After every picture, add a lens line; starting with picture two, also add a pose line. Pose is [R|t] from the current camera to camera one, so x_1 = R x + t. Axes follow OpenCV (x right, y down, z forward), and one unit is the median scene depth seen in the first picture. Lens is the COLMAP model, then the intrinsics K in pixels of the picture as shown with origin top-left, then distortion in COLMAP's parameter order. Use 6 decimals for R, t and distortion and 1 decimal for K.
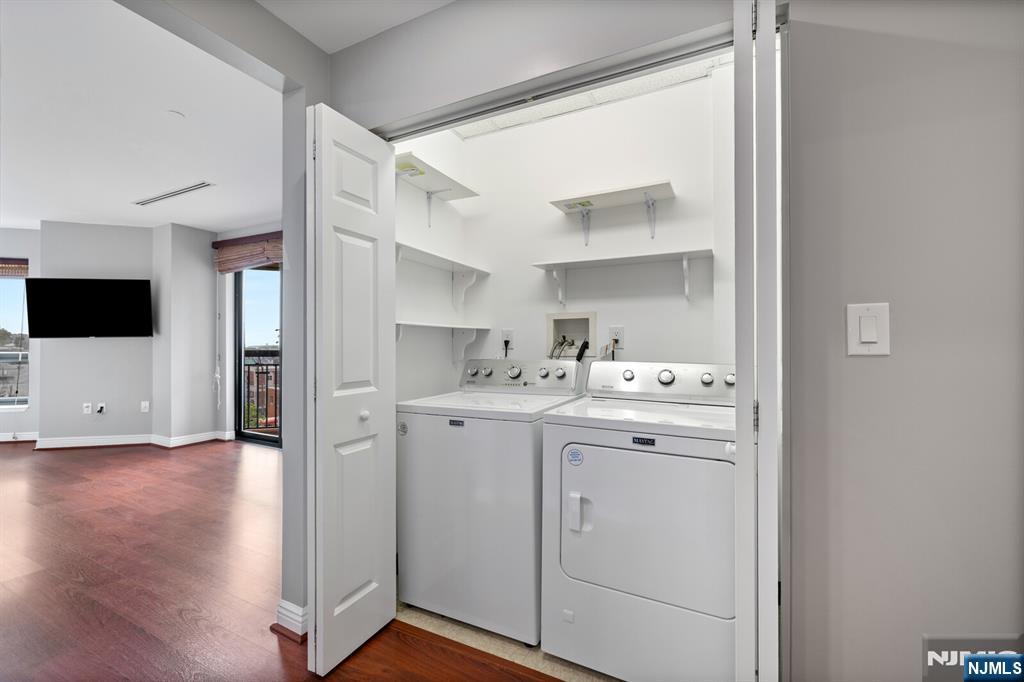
lens RADIAL K [[434.5, 0, 519.2], [0, 434.5, 338.6], [0, 0, 1]] dist [0.002106, 0.000160]
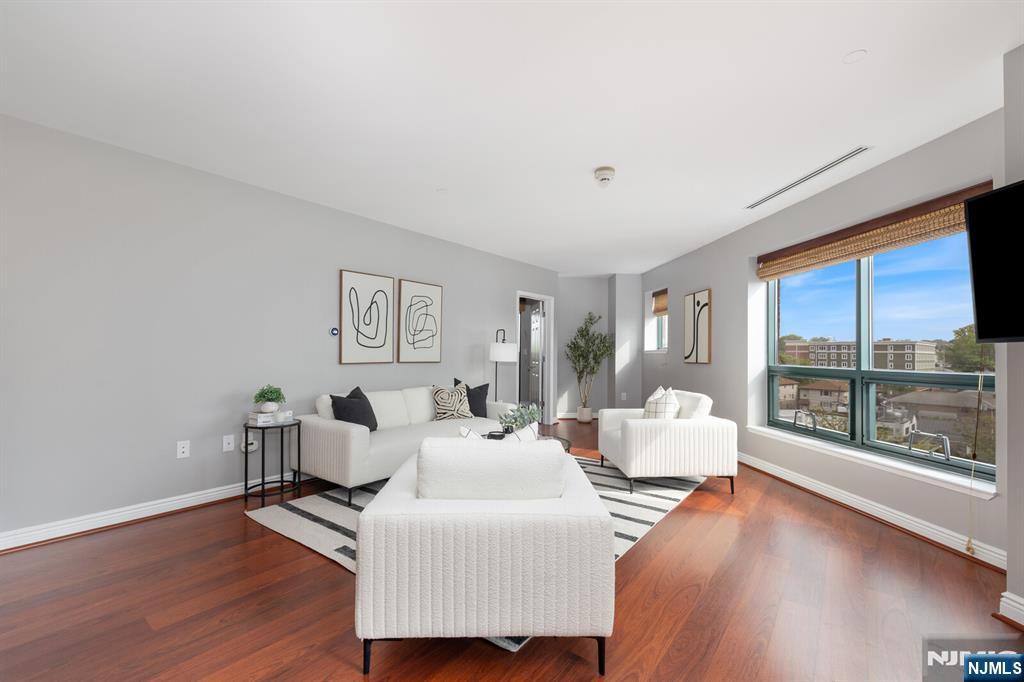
lens RADIAL K [[434.5, 0, 504.7], [0, 434.5, 348.3], [0, 0, 1]] dist [0.002106, 0.000160]
pose [[-0.196960, -0.012503, -0.980332, -0.582864], [0.004334, 0.999898, -0.013623, 0.008068], [0.980402, -0.006932, -0.196886, 0.594338]]
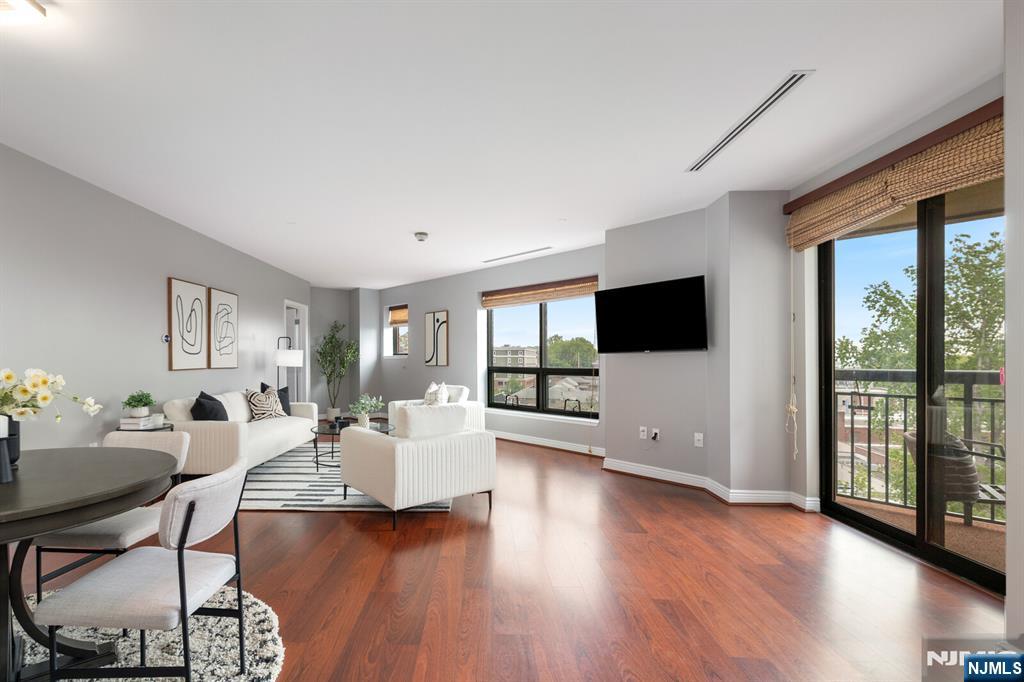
lens RADIAL K [[492.9, 0, 462.9], [0, 492.9, 358.5], [0, 0, 1]] dist [-0.005221, -0.000513]
pose [[0.423085, -0.001717, -0.906088, -0.238572], [0.008601, 0.999961, 0.002121, 0.005151], [0.906049, -0.008691, 0.423083, 0.244528]]
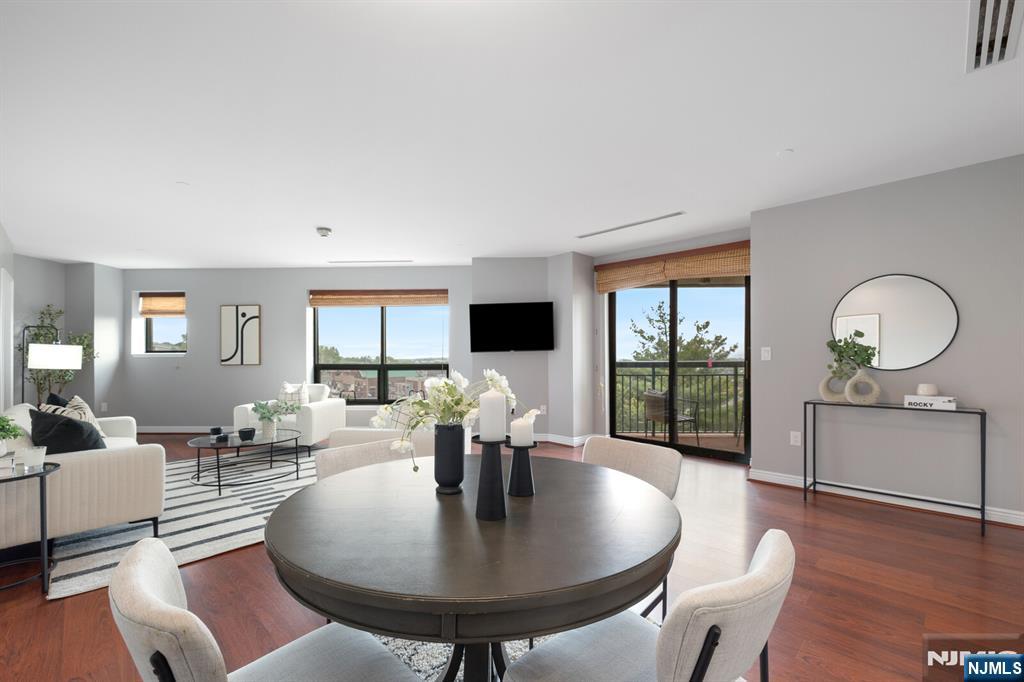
lens RADIAL K [[434.5, 0, 518.6], [0, 434.5, 357.4], [0, 0, 1]] dist [0.002106, 0.000160]
pose [[0.956025, -0.002892, -0.293271, -0.577280], [0.007096, 0.999887, 0.013273, -0.001531], [0.293200, -0.014770, 0.955937, -0.142207]]
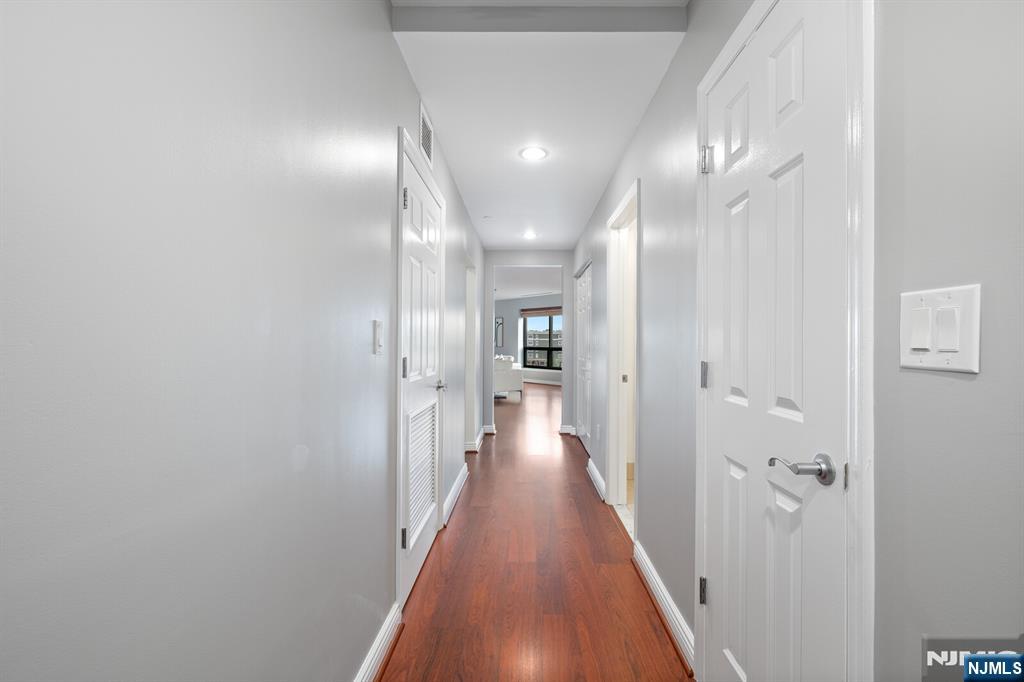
lens RADIAL K [[434.5, 0, 512.8], [0, 434.5, 341.1], [0, 0, 1]] dist [0.002106, 0.000160]
pose [[0.433874, 0.000715, -0.900973, 0.746689], [0.008547, 0.999951, 0.004910, -0.013765], [0.900933, -0.009831, 0.433847, -0.238104]]
